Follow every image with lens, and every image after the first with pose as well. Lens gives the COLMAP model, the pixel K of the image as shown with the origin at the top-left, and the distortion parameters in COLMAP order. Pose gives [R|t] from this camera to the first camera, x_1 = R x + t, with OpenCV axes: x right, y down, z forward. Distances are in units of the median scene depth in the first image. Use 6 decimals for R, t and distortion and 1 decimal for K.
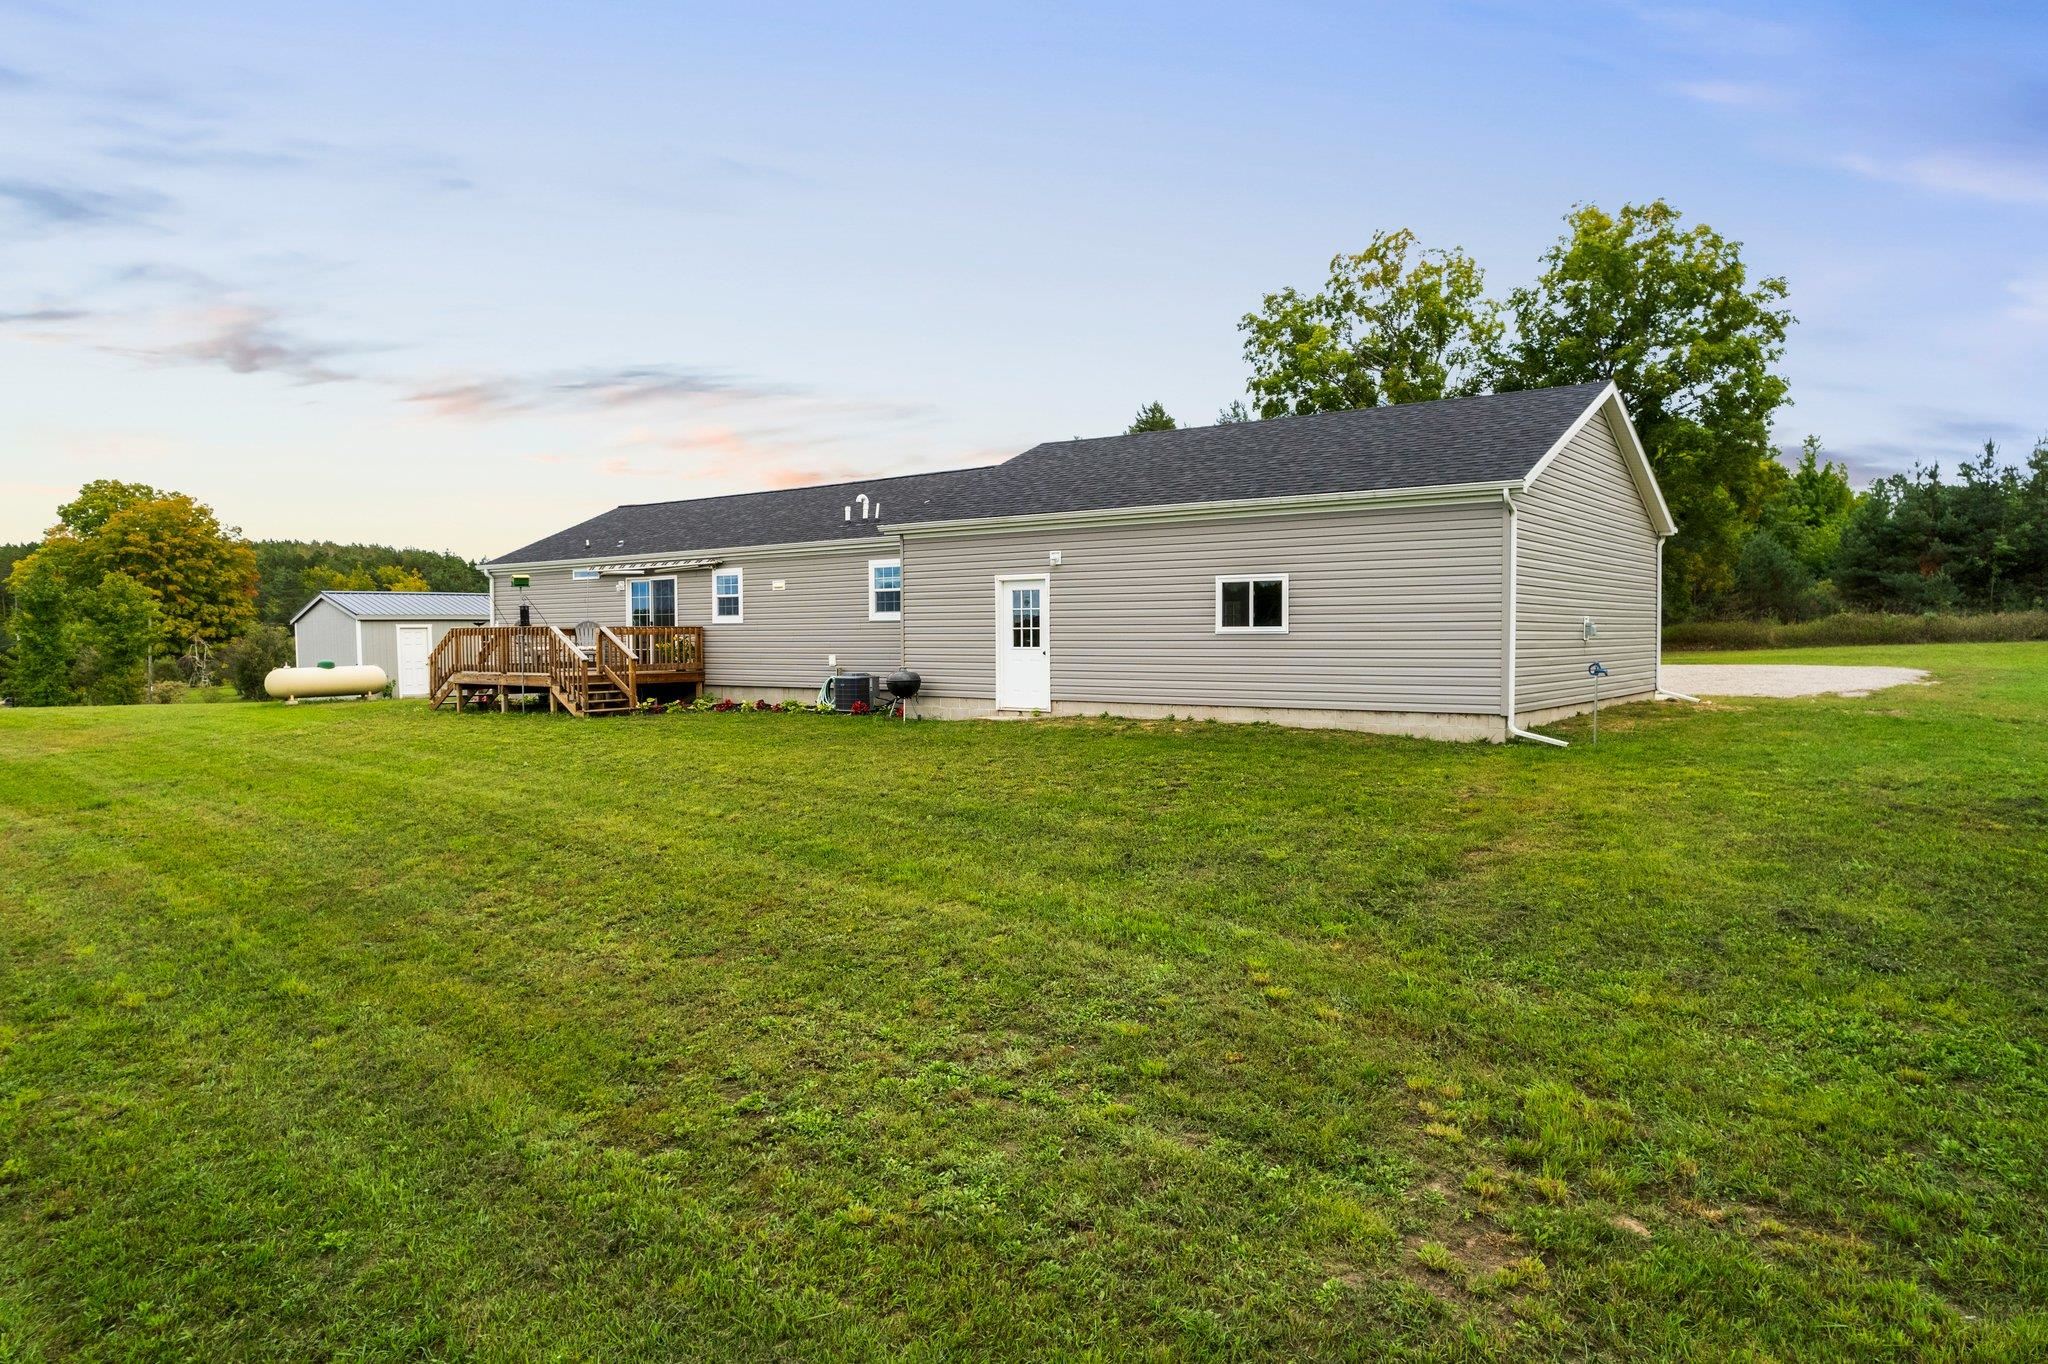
lens RADIAL K [[1321.6, 0, 1024.0], [0, 1321.6, 682.0], [0, 0, 1]] dist [-0.082603, 0.076841]
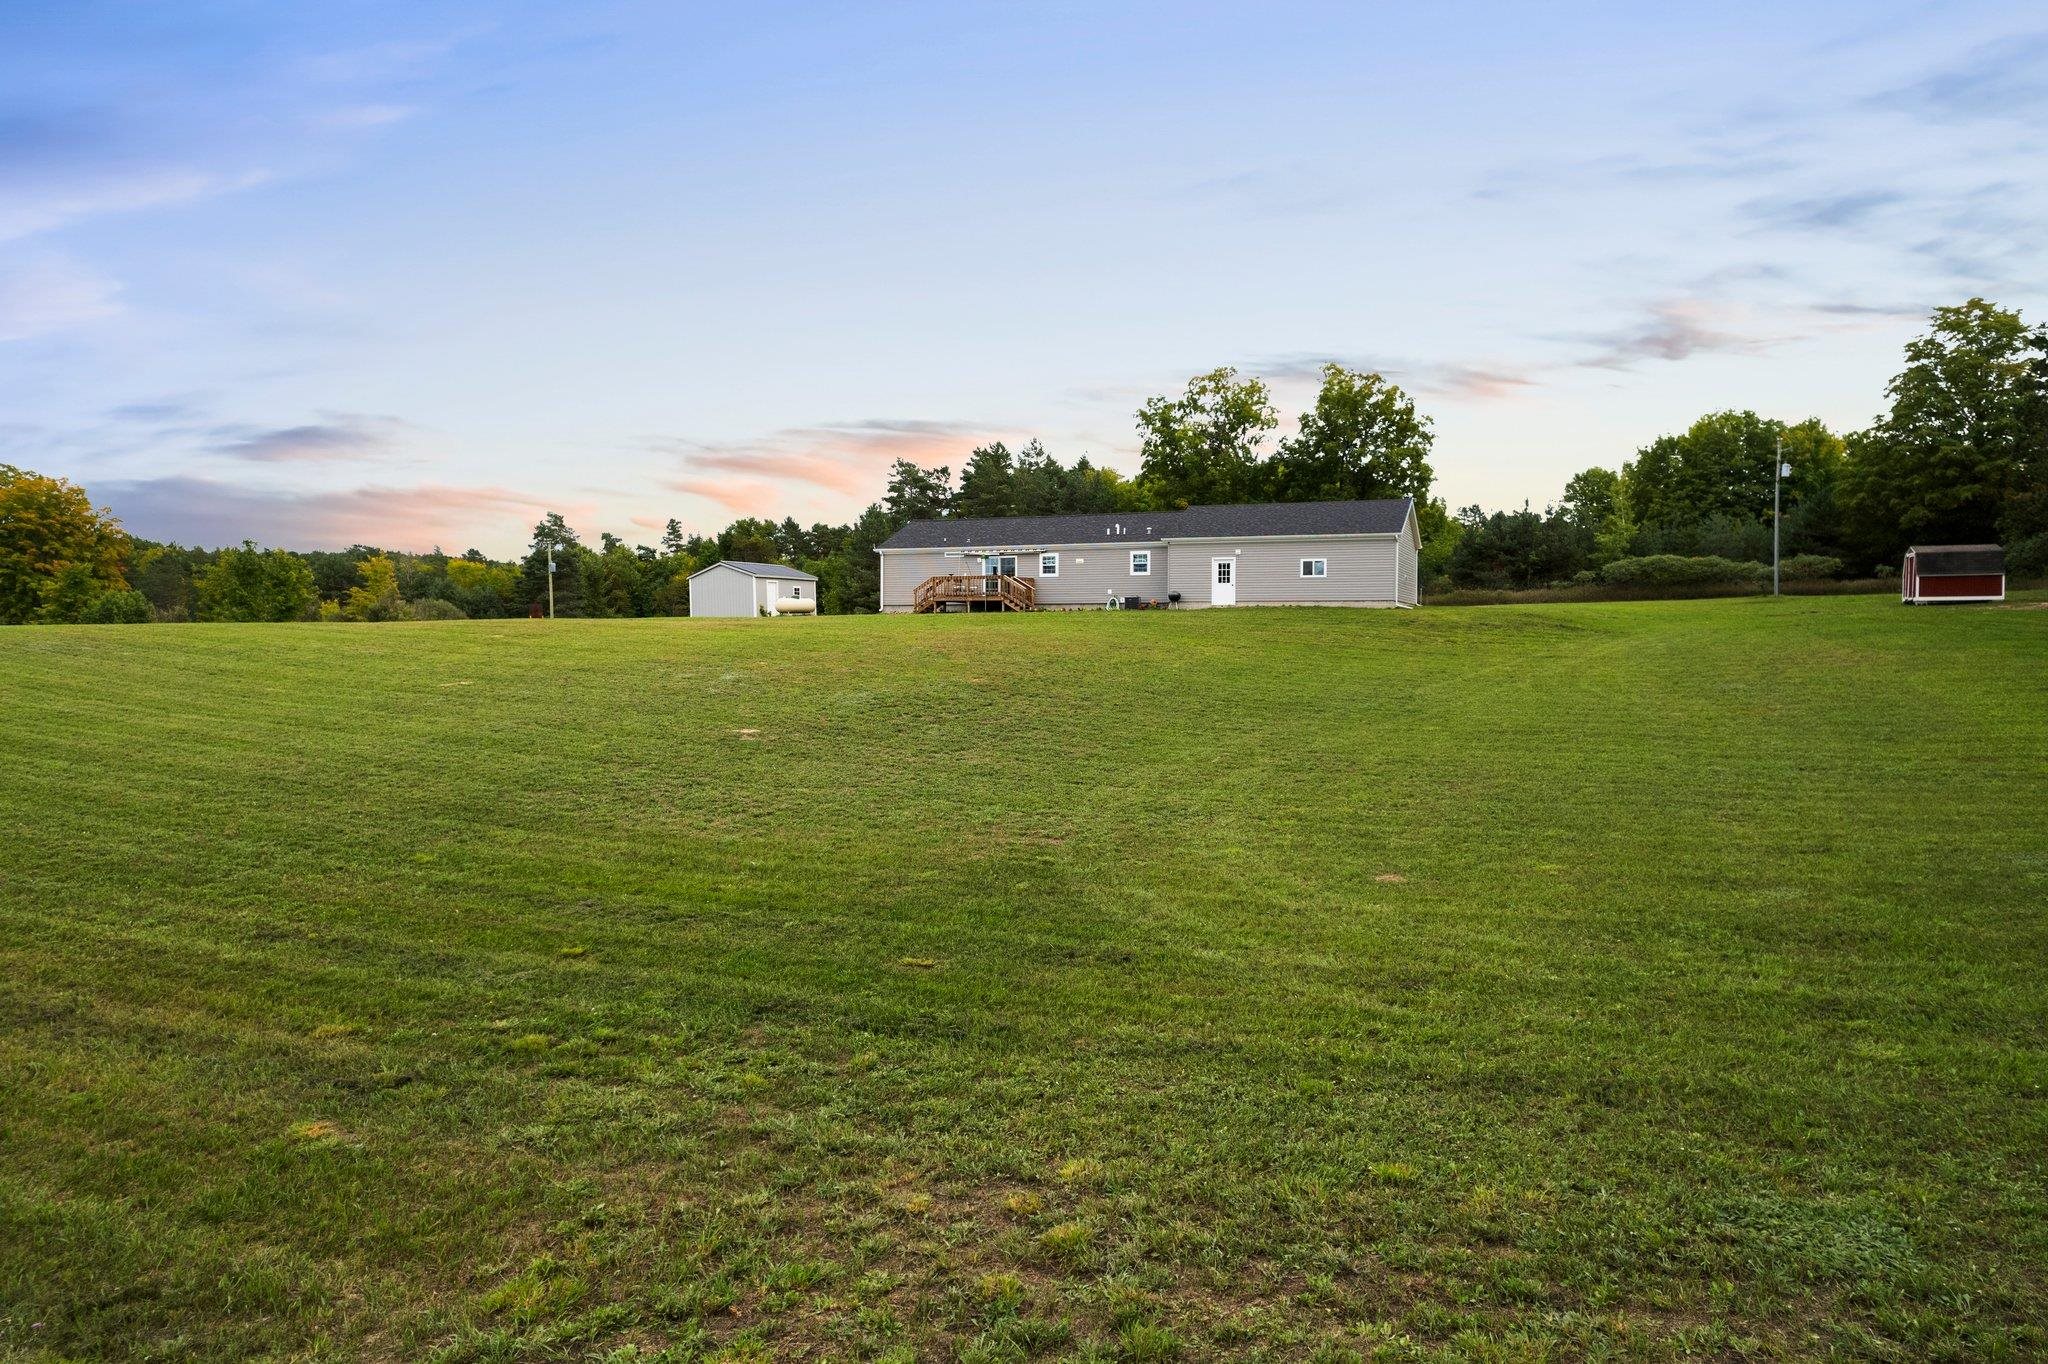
lens RADIAL K [[1321.6, 0, 1024.0], [0, 1321.6, 682.0], [0, 0, 1]] dist [-0.082603, 0.076841]
pose [[0.964955, -0.003346, 0.262395, -0.492141], [0.003035, 0.999994, 0.001591, 0.076696], [-0.262399, -0.000739, 0.964959, -0.692335]]
